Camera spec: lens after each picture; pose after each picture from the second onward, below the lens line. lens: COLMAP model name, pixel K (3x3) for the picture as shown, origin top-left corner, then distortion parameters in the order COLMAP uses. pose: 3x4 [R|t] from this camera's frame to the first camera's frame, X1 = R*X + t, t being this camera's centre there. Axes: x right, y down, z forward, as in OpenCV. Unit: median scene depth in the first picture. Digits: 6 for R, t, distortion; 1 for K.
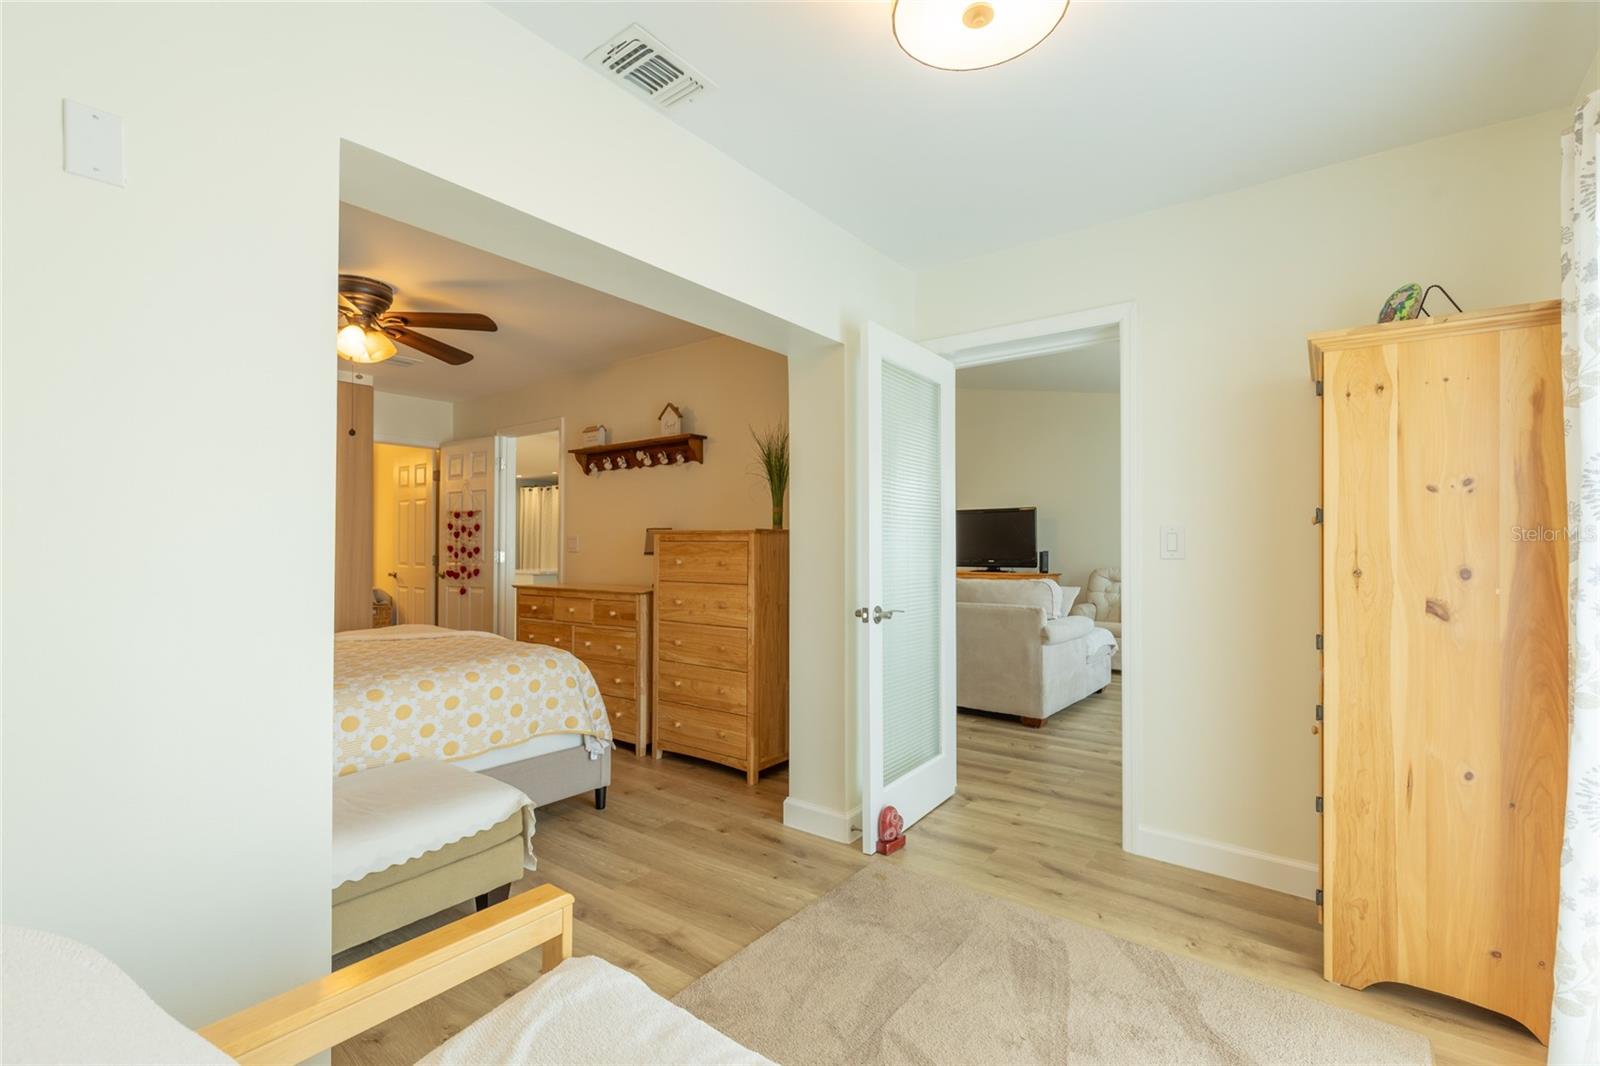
lens RADIAL K [[718.0, 0, 801.4], [0, 718.0, 540.2], [0, 0, 1]] dist [0.004603, -0.000083]
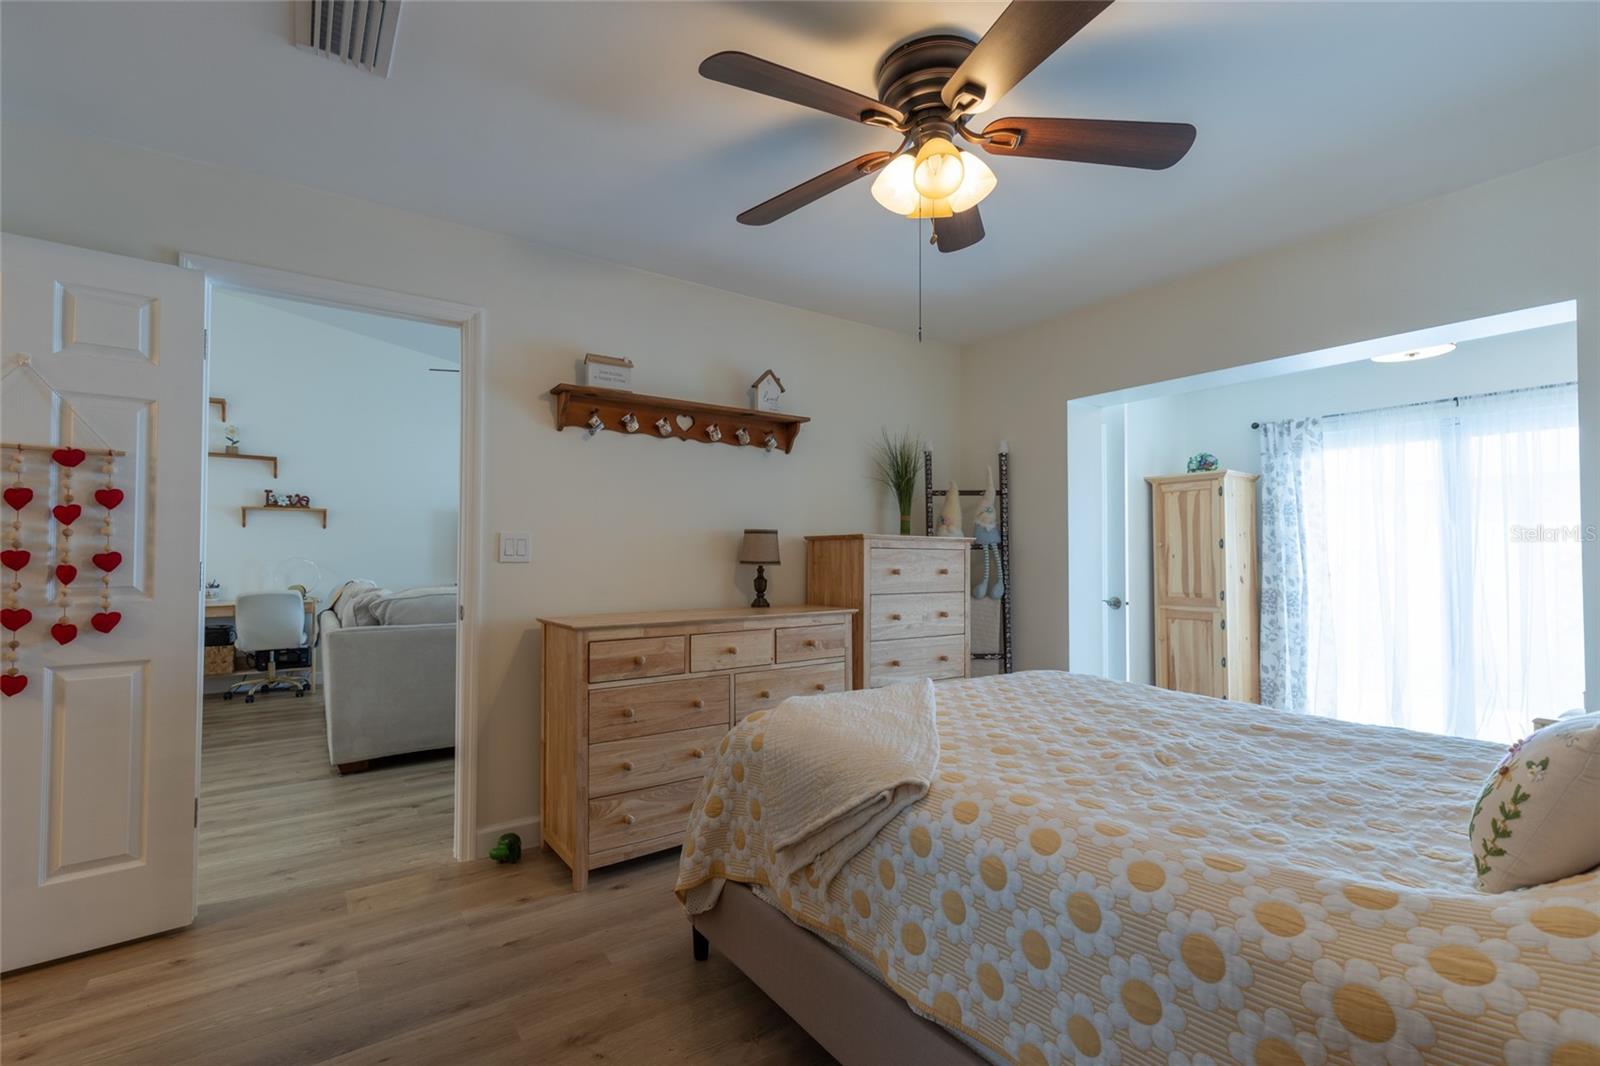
lens RADIAL K [[718.0, 0, 801.4], [0, 718.0, 540.2], [0, 0, 1]] dist [0.004603, -0.000083]
pose [[0.296654, 0.027306, 0.954595, -0.691485], [-0.007759, 0.999627, -0.026183, 0.010184], [-0.954954, 0.000361, 0.296755, 0.562139]]
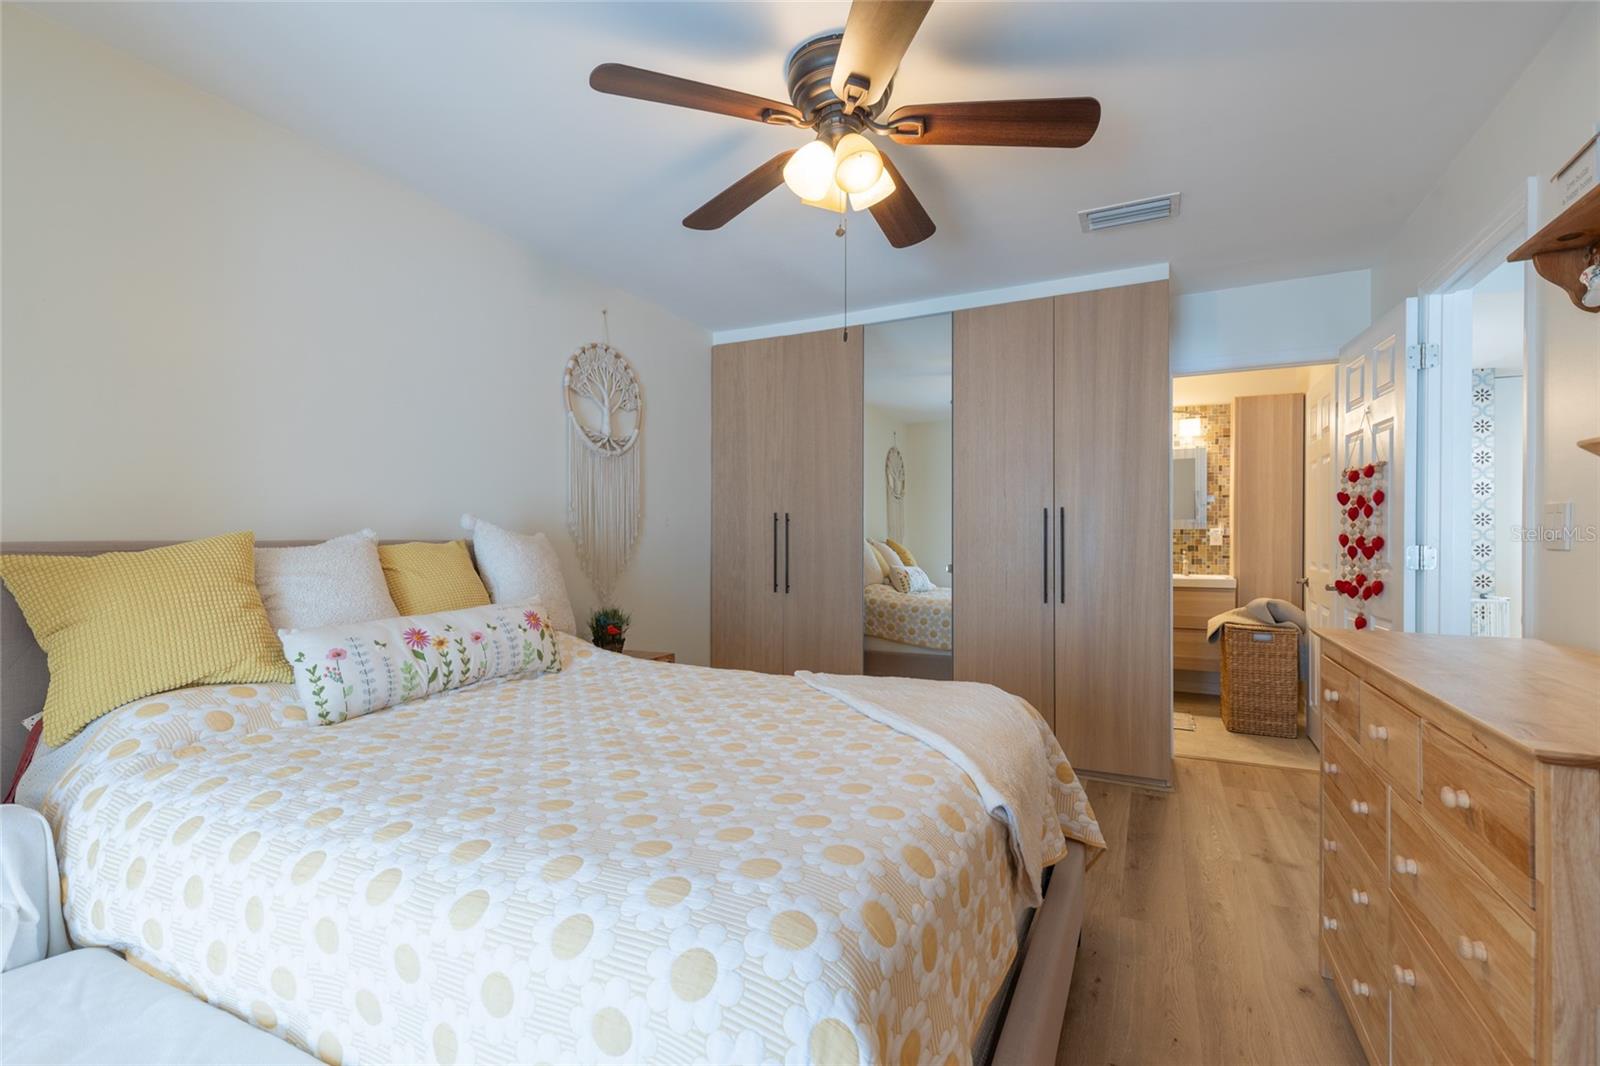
lens RADIAL K [[718.0, 0, 801.4], [0, 718.0, 540.2], [0, 0, 1]] dist [0.004603, -0.000083]
pose [[0.201249, 0.005687, -0.979524, -0.046365], [0.008488, 0.999935, 0.007550, 0.004538], [0.979503, -0.009834, 0.201188, 0.511437]]
